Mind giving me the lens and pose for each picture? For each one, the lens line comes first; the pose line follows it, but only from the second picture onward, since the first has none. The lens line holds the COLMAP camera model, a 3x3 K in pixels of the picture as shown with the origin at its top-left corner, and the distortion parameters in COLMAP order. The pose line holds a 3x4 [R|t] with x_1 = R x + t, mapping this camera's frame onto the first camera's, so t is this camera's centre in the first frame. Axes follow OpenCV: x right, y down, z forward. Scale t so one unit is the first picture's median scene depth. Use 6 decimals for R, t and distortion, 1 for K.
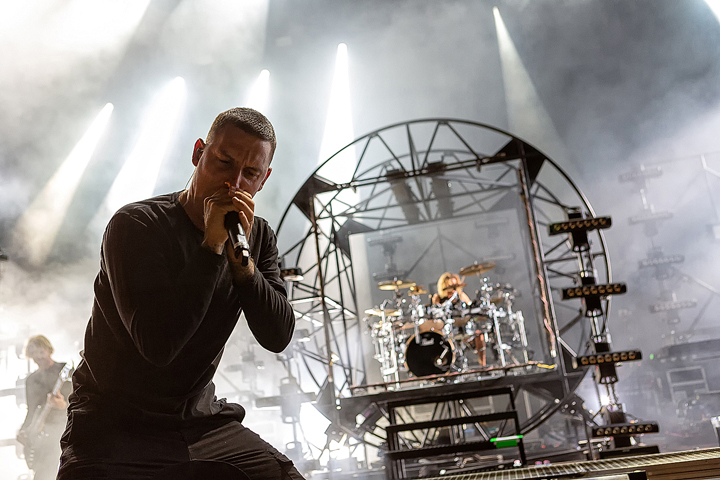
lens RADIAL K [[722.5, 0, 360.0], [0, 722.5, 240.0], [0, 0, 1]] dist [0.025948, -0.003096]
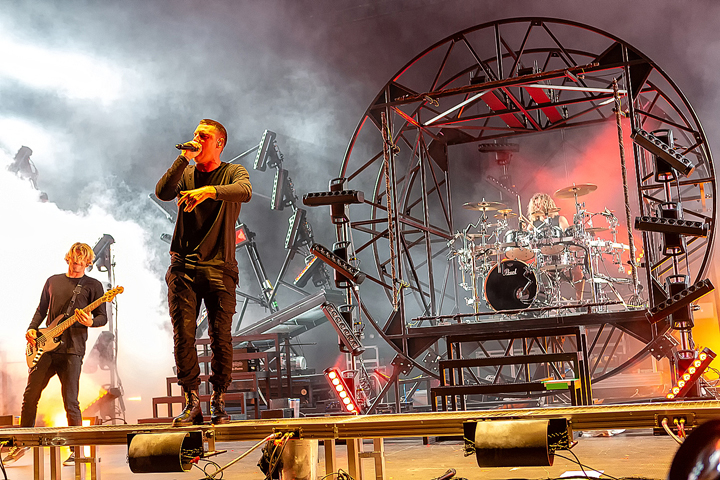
lens RADIAL K [[919.8, 0, 360.0], [0, 919.8, 240.0], [0, 0, 1]] dist [-0.031277, -0.028231]
pose [[0.978842, 0.031380, -0.202198, 0.139966], [-0.004167, 0.991022, 0.133632, -0.050852], [0.204576, -0.129962, 0.970185, -0.144199]]
